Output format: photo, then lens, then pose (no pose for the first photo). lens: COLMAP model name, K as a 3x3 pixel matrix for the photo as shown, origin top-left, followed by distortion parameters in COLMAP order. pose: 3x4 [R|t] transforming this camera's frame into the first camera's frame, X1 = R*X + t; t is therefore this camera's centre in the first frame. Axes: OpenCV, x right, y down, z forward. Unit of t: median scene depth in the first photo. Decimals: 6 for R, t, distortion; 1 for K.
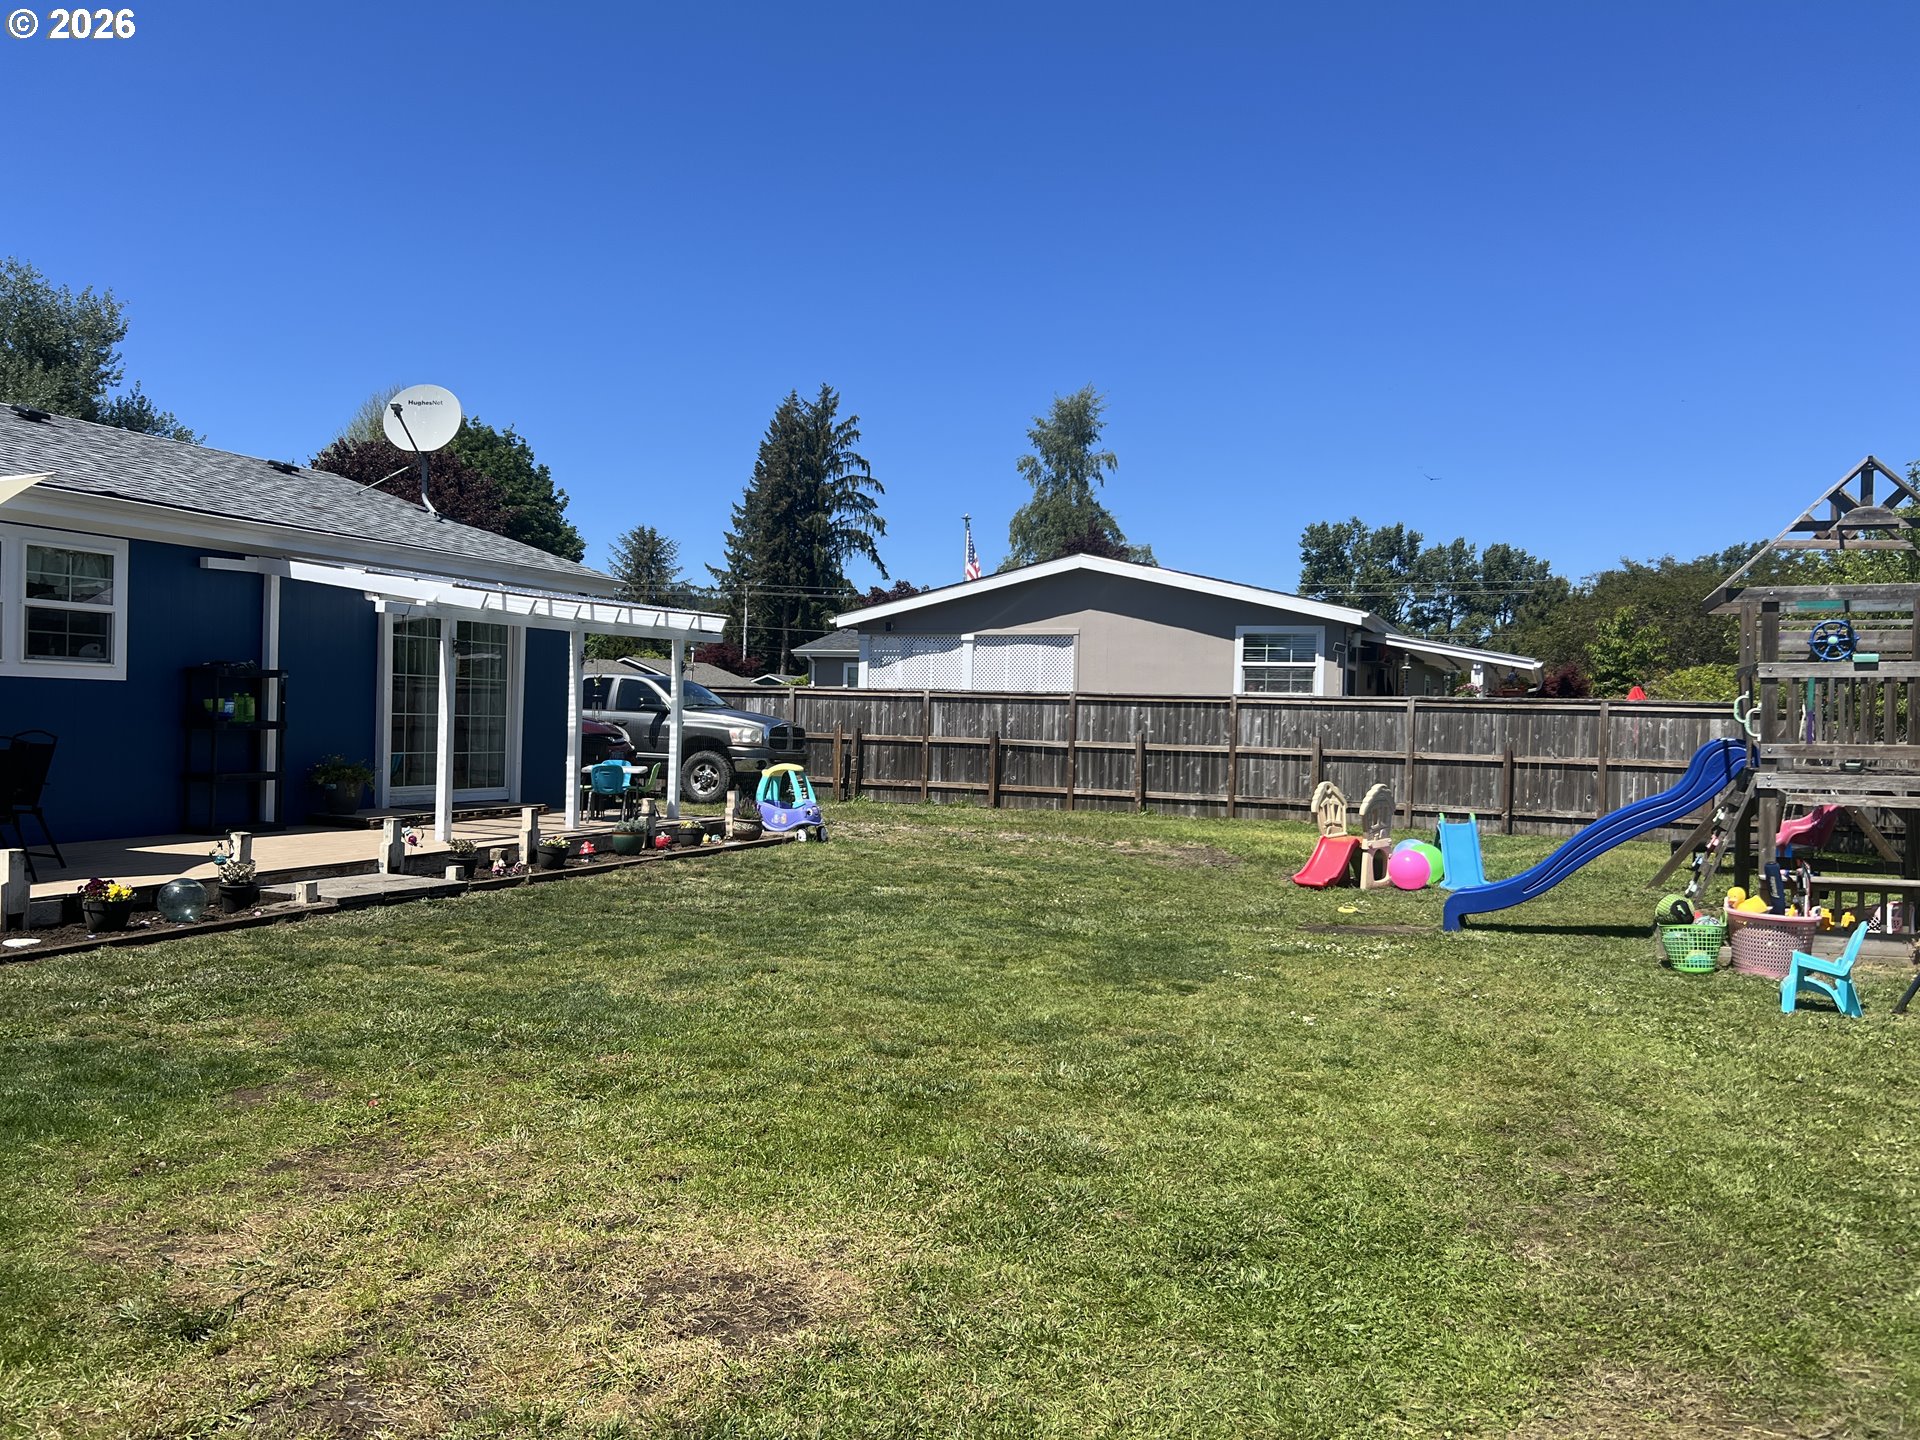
lens RADIAL K [[1429.9, 0, 963.0], [0, 1429.9, 723.0], [0, 0, 1]] dist [0.052154, -0.055522]
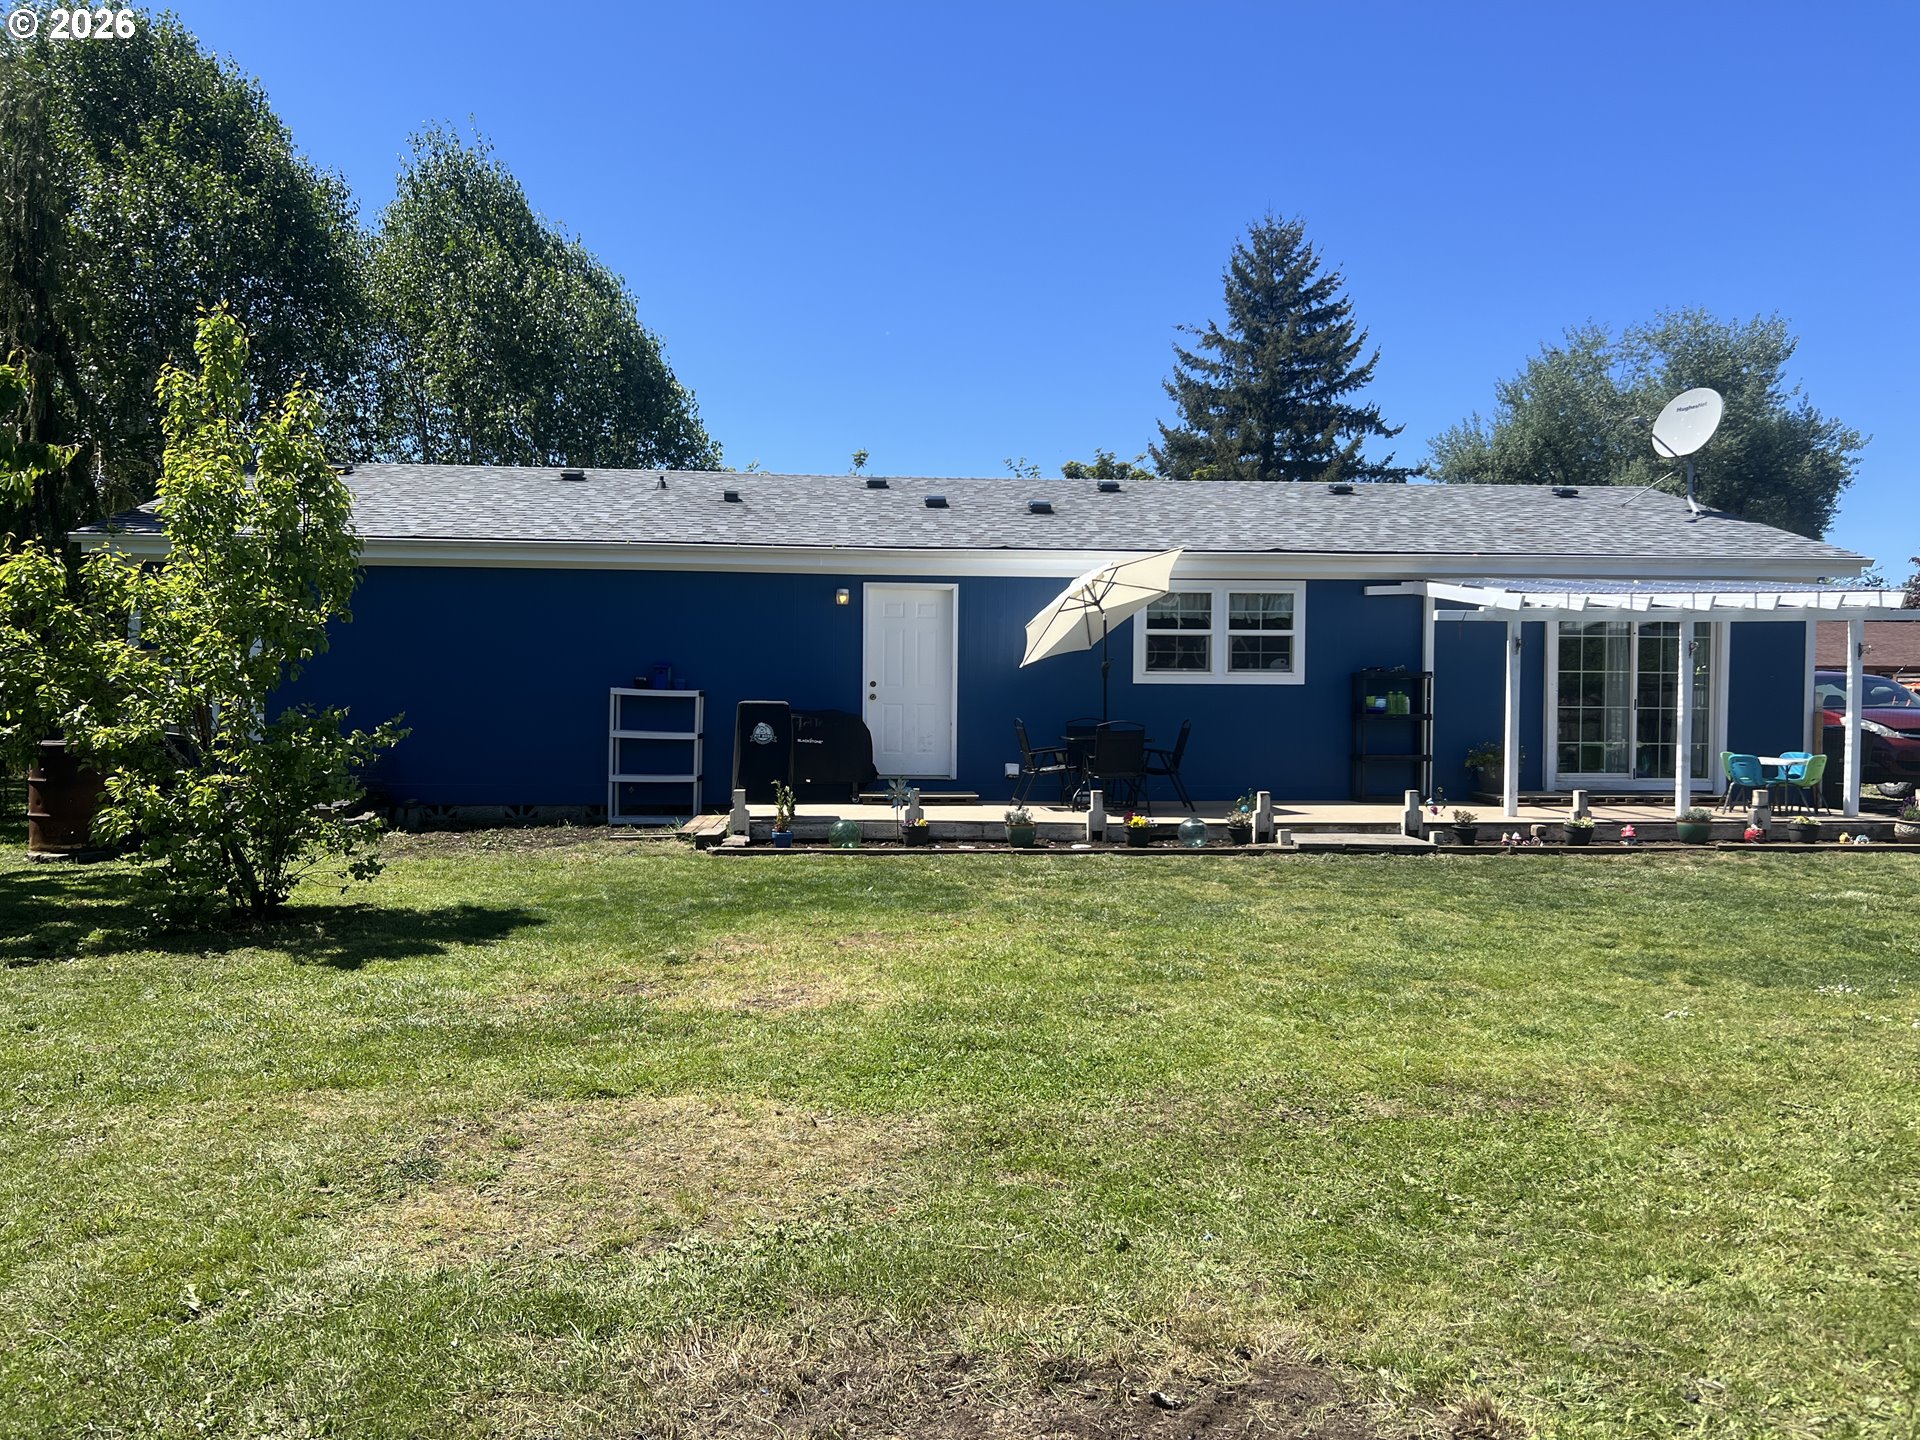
lens RADIAL K [[1429.9, 0, 963.0], [0, 1429.9, 723.0], [0, 0, 1]] dist [0.052154, -0.055522]
pose [[0.451023, -0.009542, -0.892461, 0.454895], [0.002764, 0.999953, -0.009294, 0.017566], [0.892508, 0.001725, 0.451028, 0.102177]]
